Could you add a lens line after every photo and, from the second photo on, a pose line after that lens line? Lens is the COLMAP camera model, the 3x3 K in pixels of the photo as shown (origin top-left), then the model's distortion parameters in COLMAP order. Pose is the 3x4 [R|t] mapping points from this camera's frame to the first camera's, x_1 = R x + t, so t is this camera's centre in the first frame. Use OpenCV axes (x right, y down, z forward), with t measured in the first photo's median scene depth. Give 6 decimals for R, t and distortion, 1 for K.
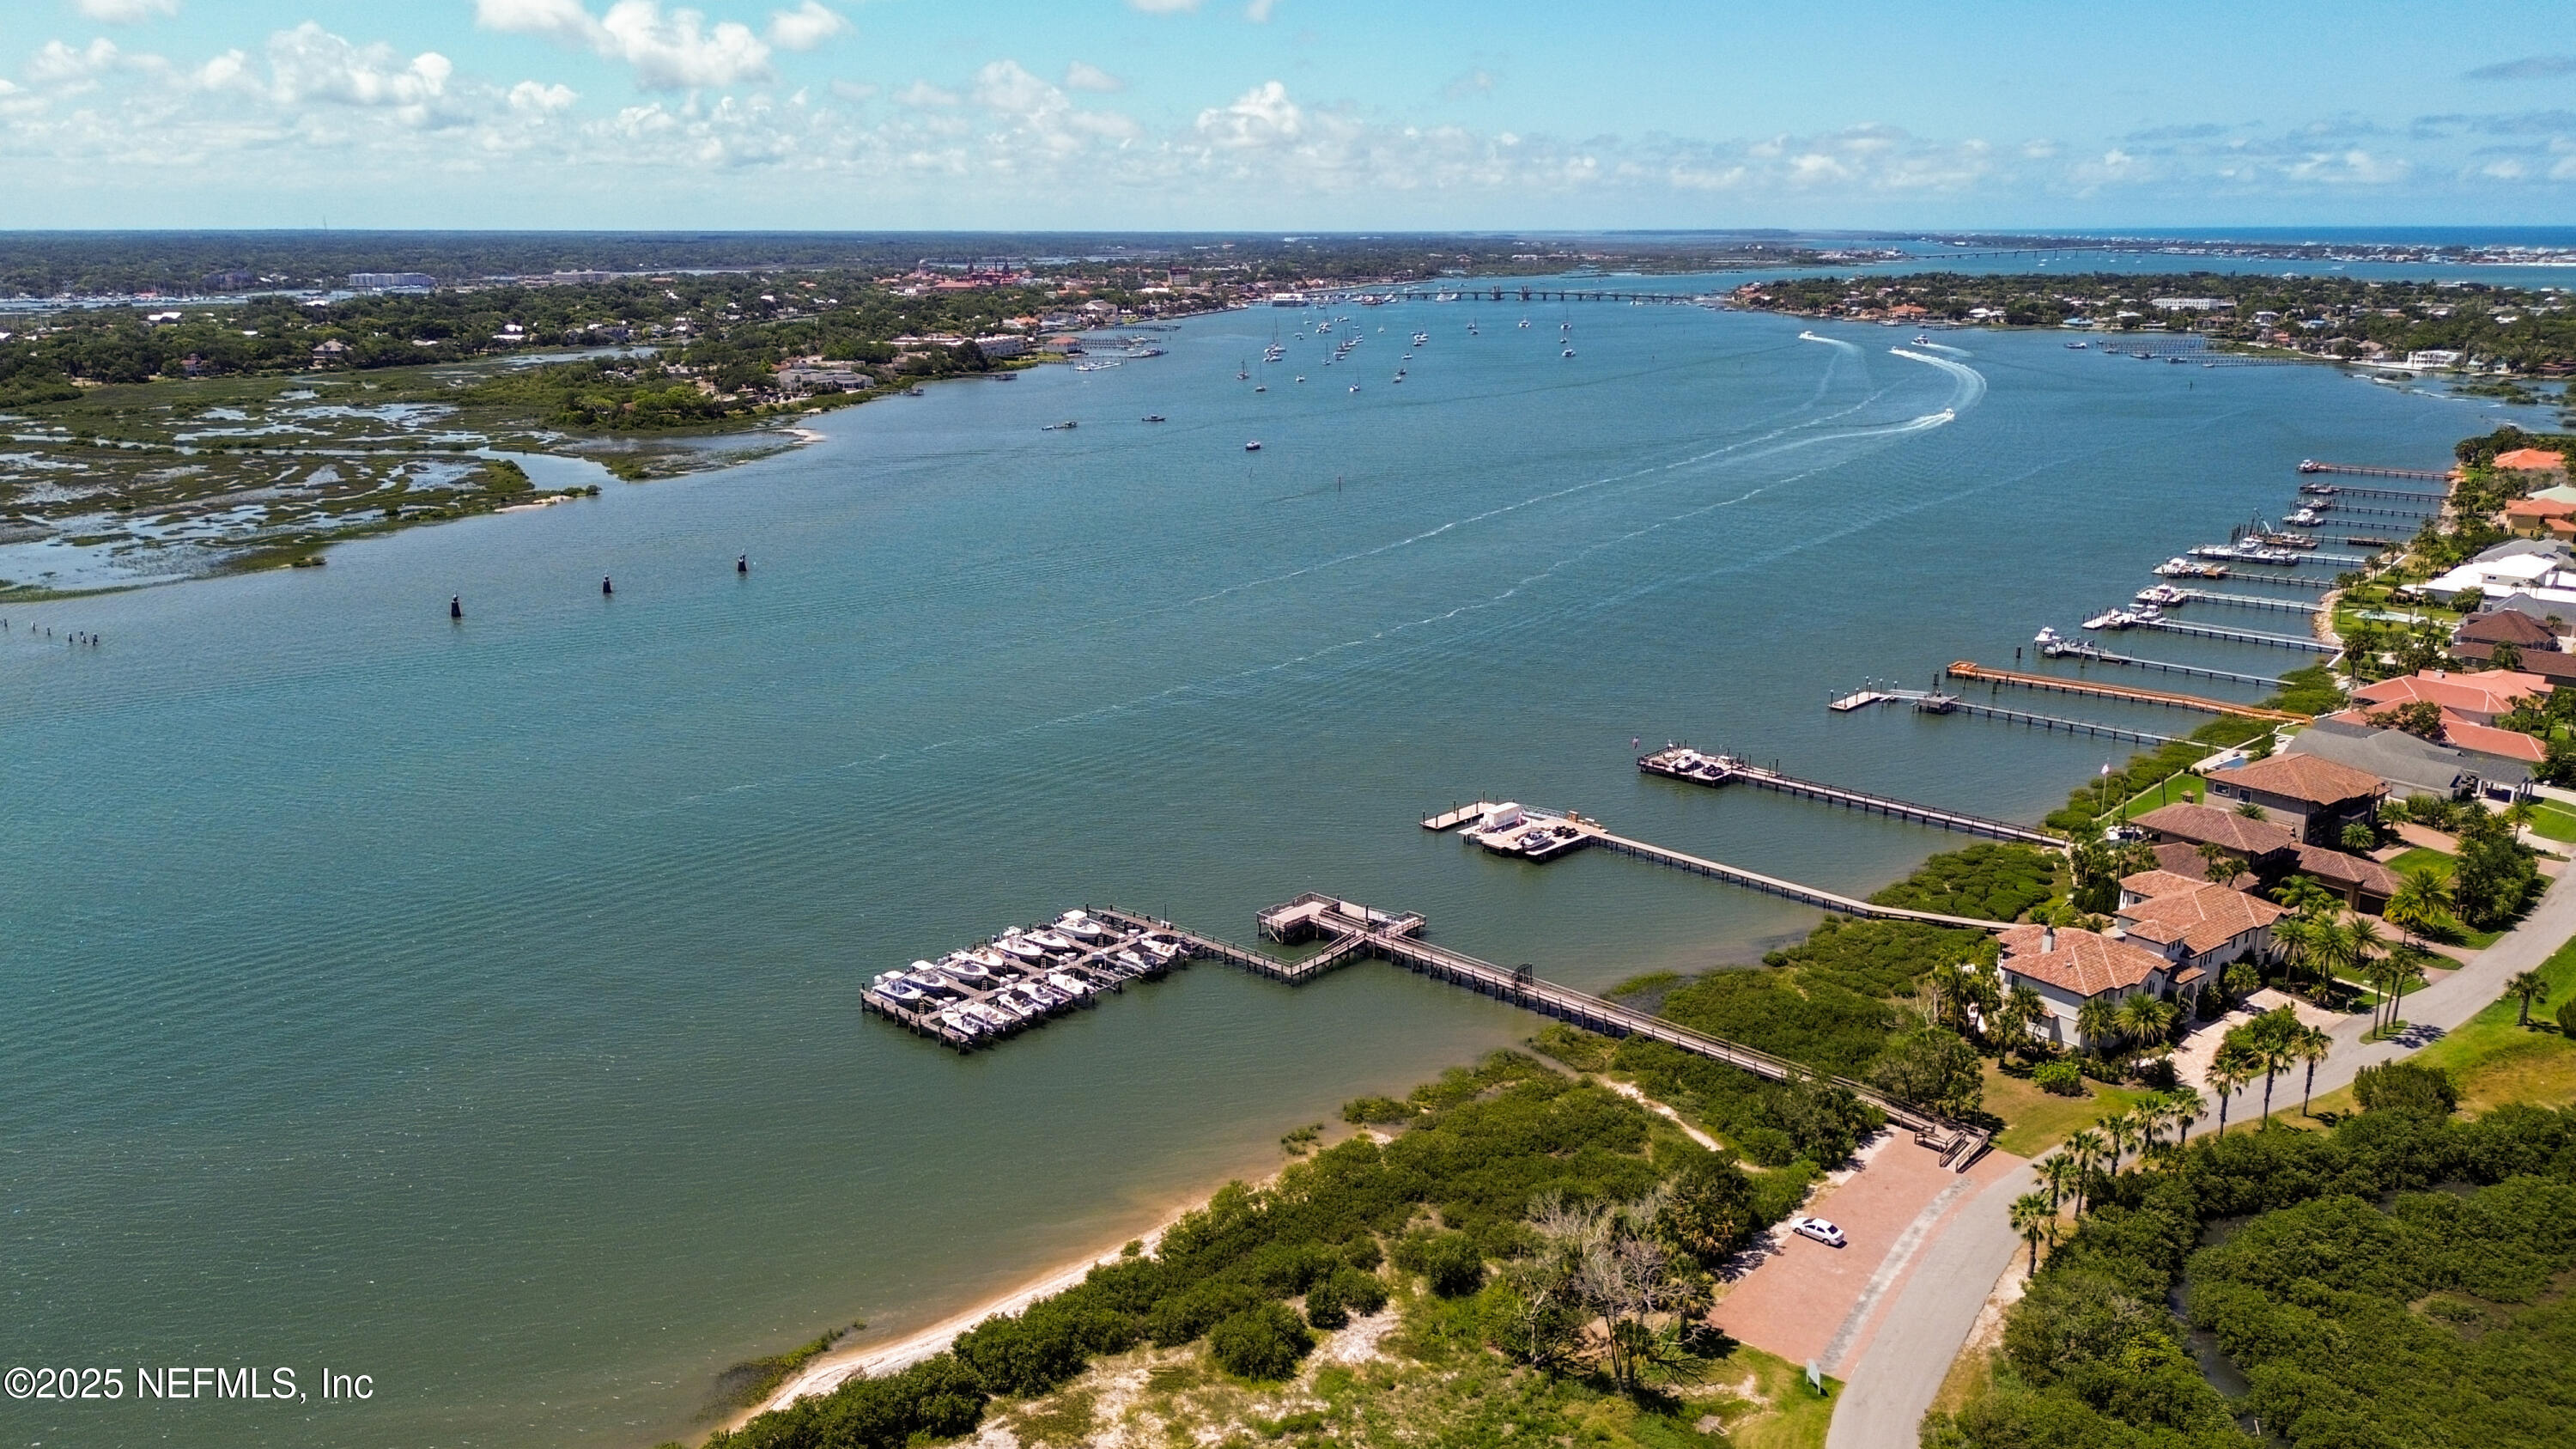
lens RADIAL K [[1813.3, 0, 1288.0], [0, 1813.3, 724.5], [0, 0, 1]] dist [0.081581, -0.092860]
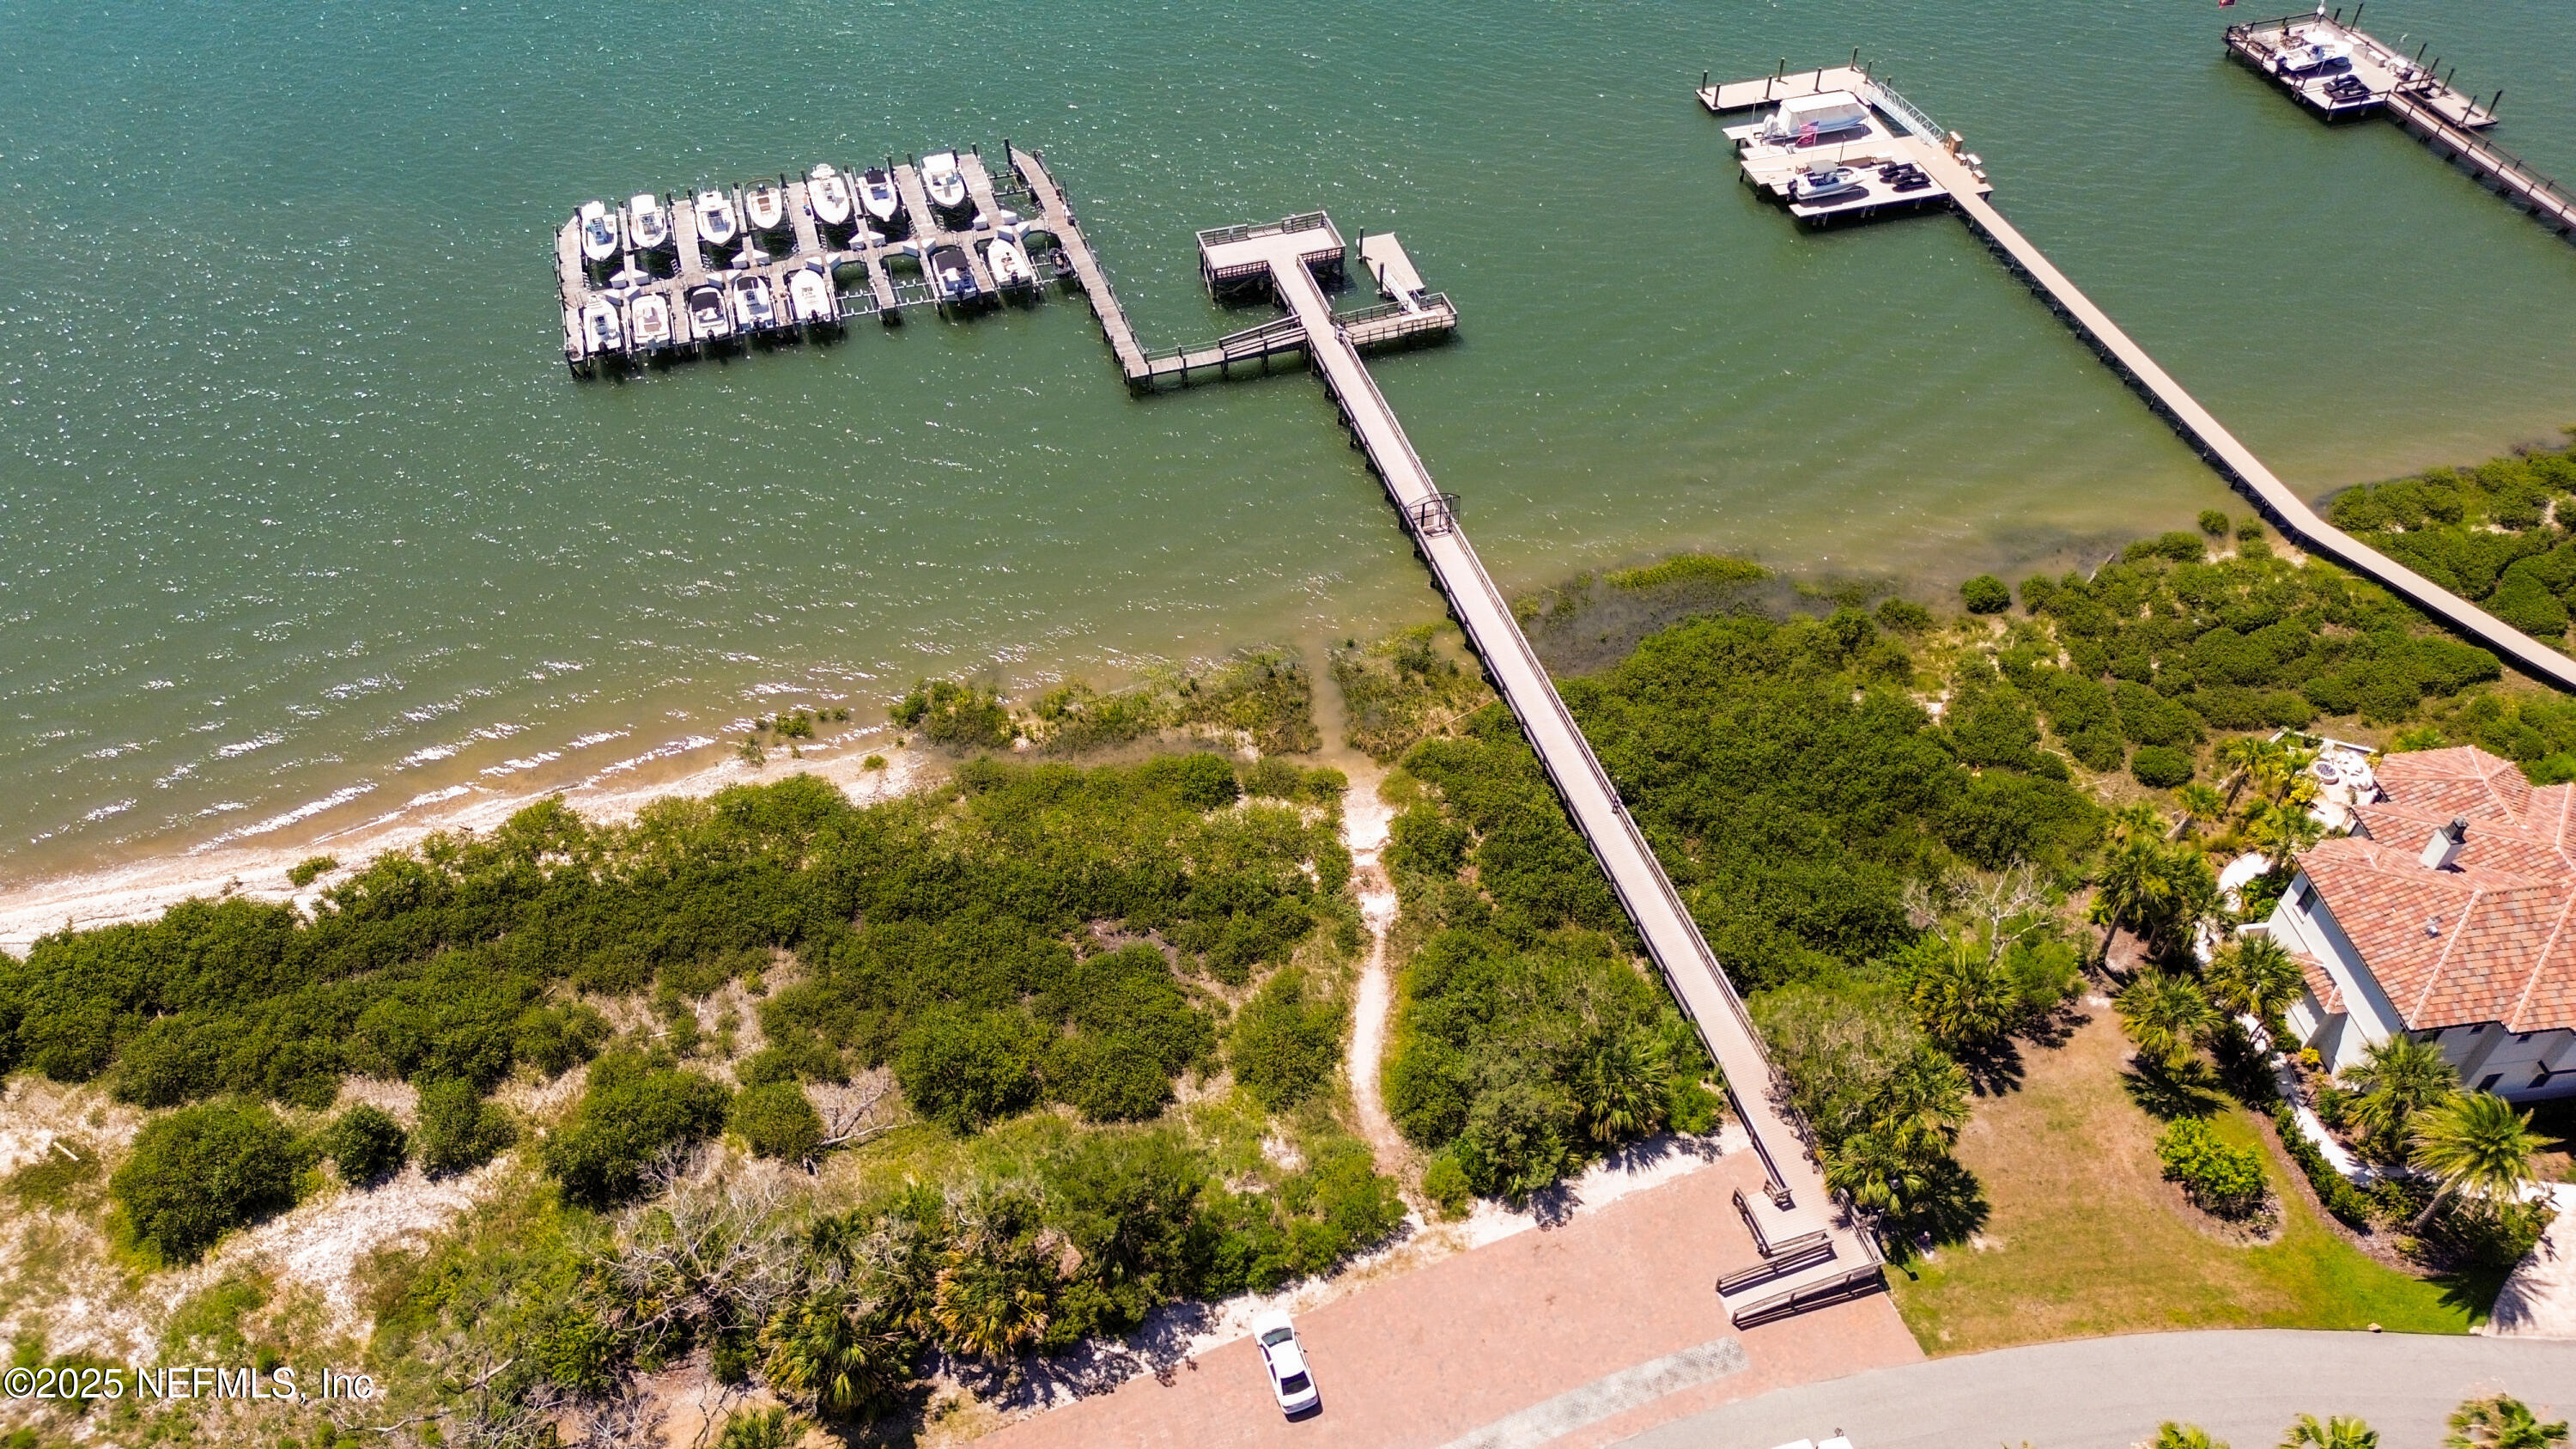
lens RADIAL K [[1813.3, 0, 1288.0], [0, 1813.3, 724.5], [0, 0, 1]] dist [0.081581, -0.092860]
pose [[0.871514, 0.348535, -0.344943, 0.297125], [-0.121483, 0.834964, 0.536728, -0.095700], [0.475084, -0.425861, 0.770024, 0.517820]]
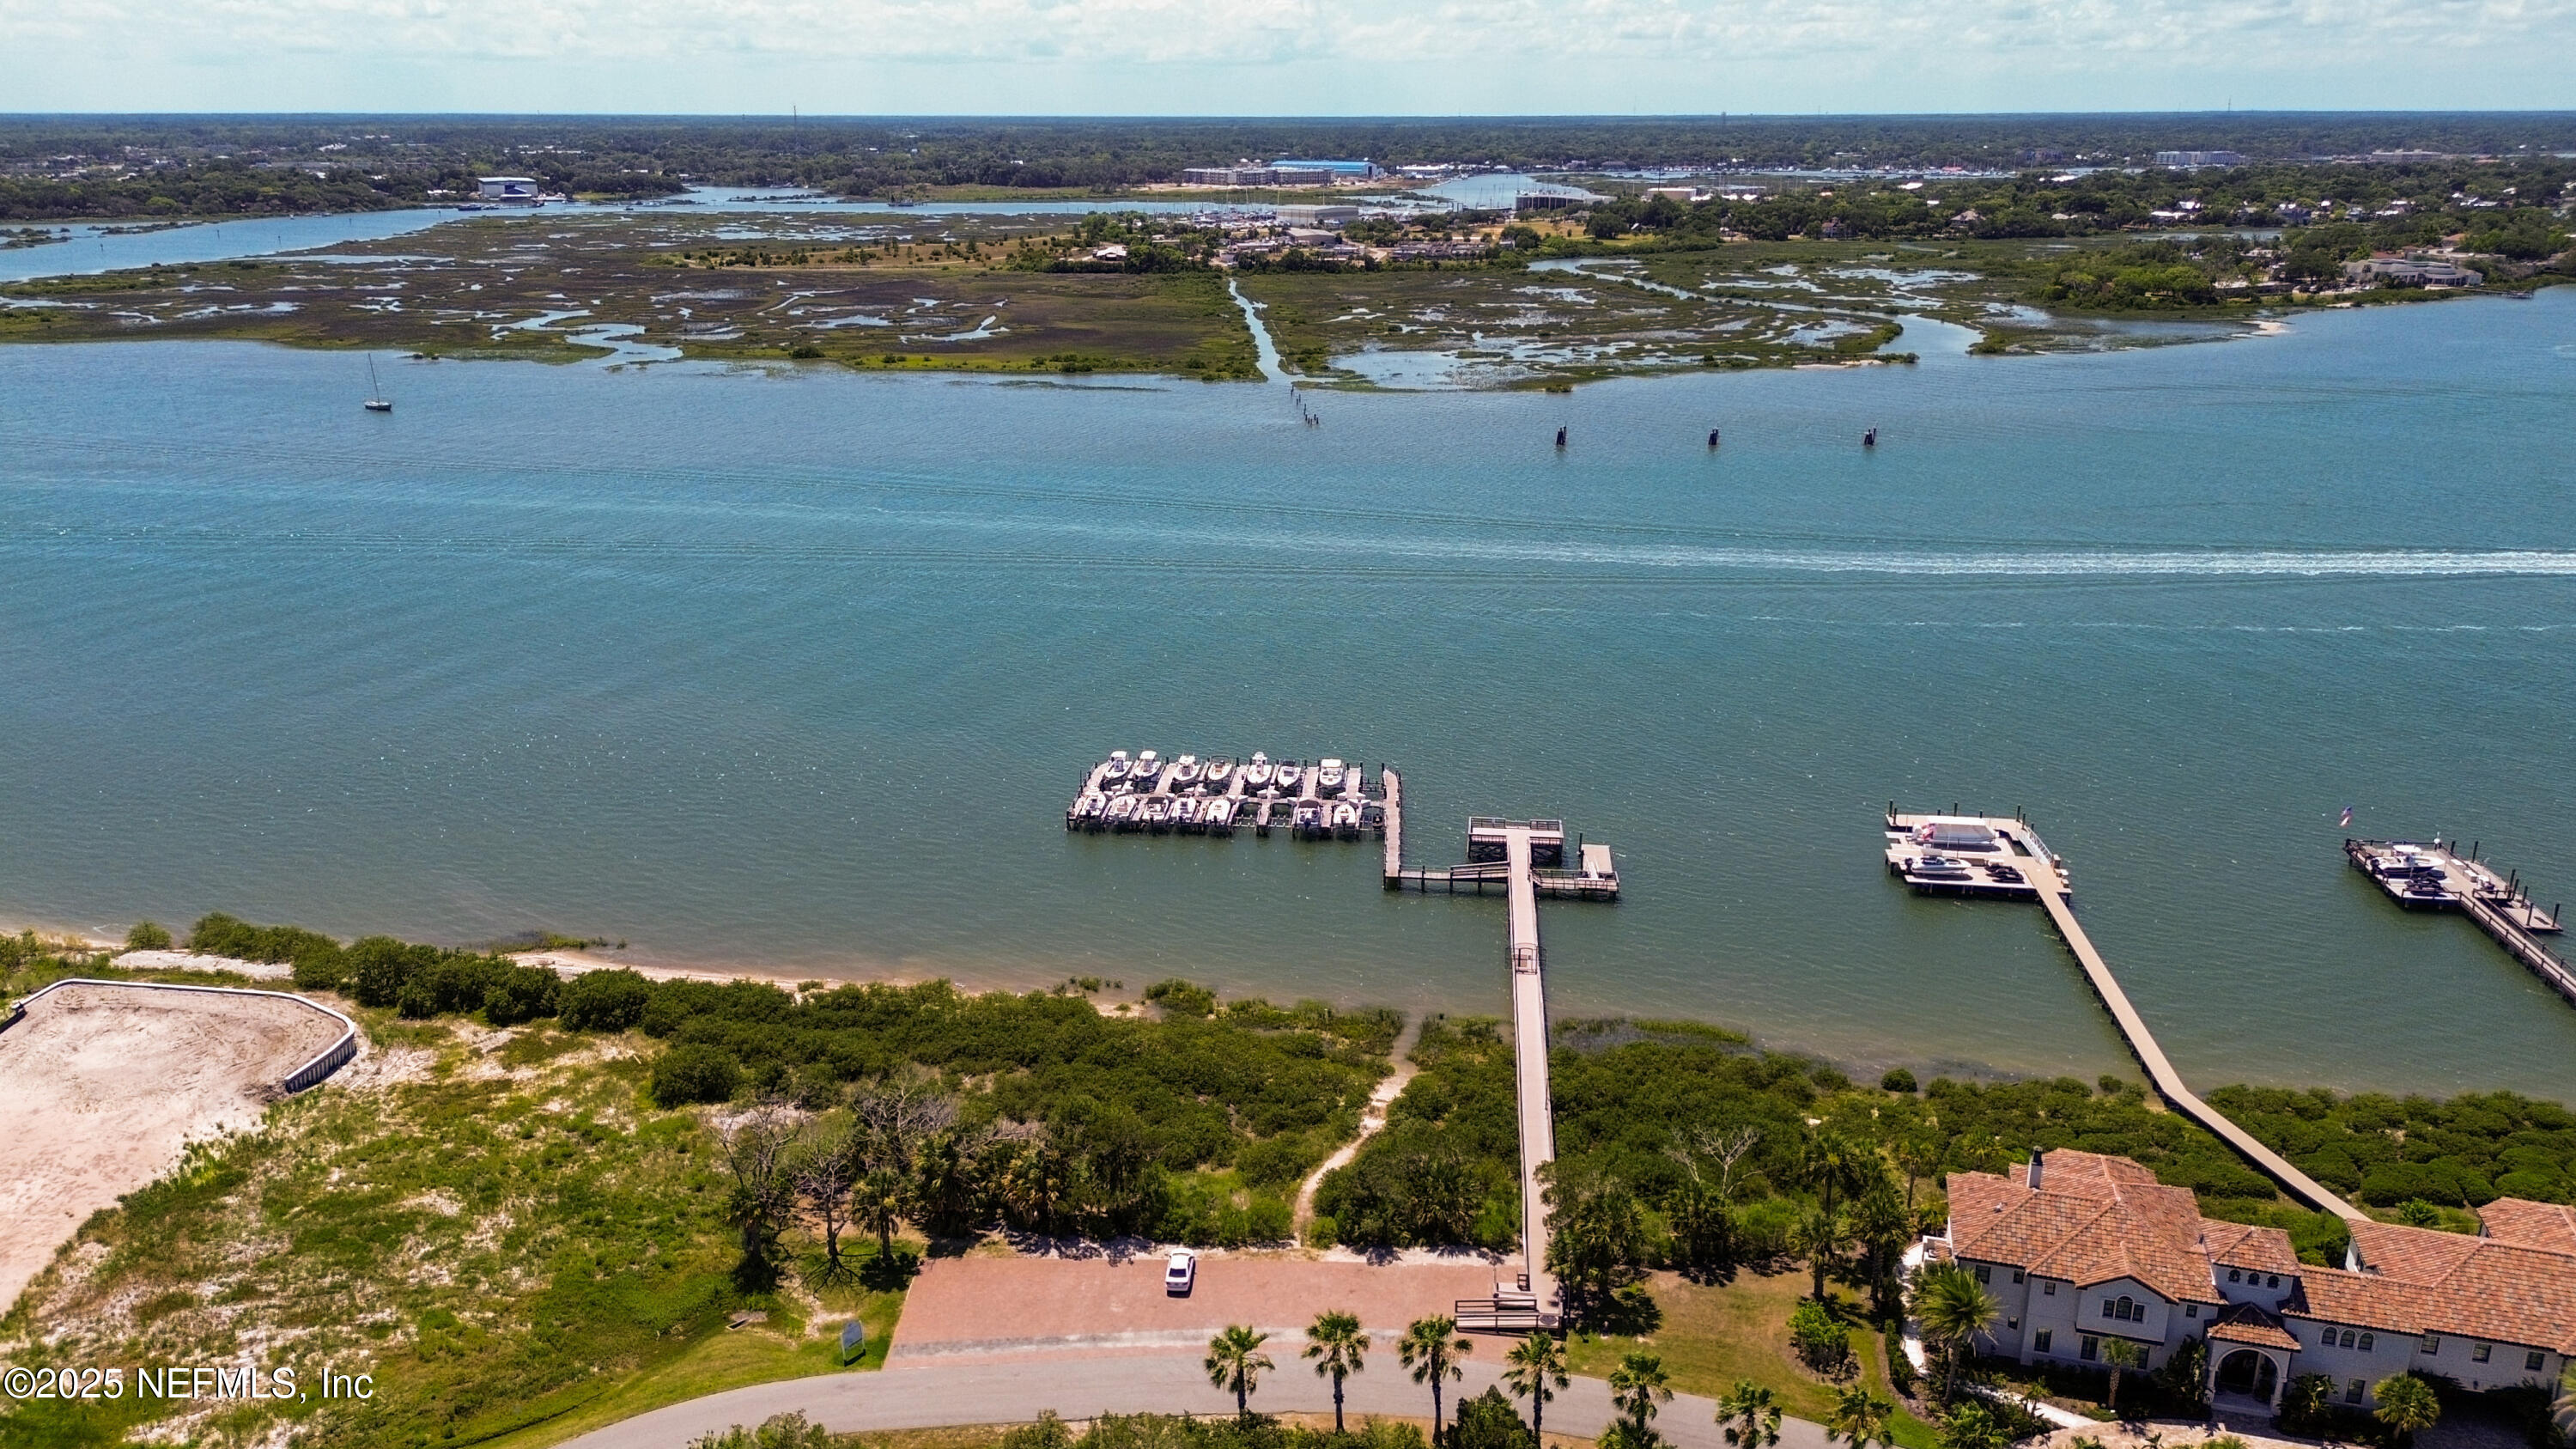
lens RADIAL K [[1813.3, 0, 1288.0], [0, 1813.3, 724.5], [0, 0, 1]] dist [0.081581, -0.092860]
pose [[0.615762, 0.252304, -0.746445, 0.636051], [-0.207334, 0.965844, 0.155427, -0.065866], [0.760164, 0.059057, 0.647041, 0.375185]]
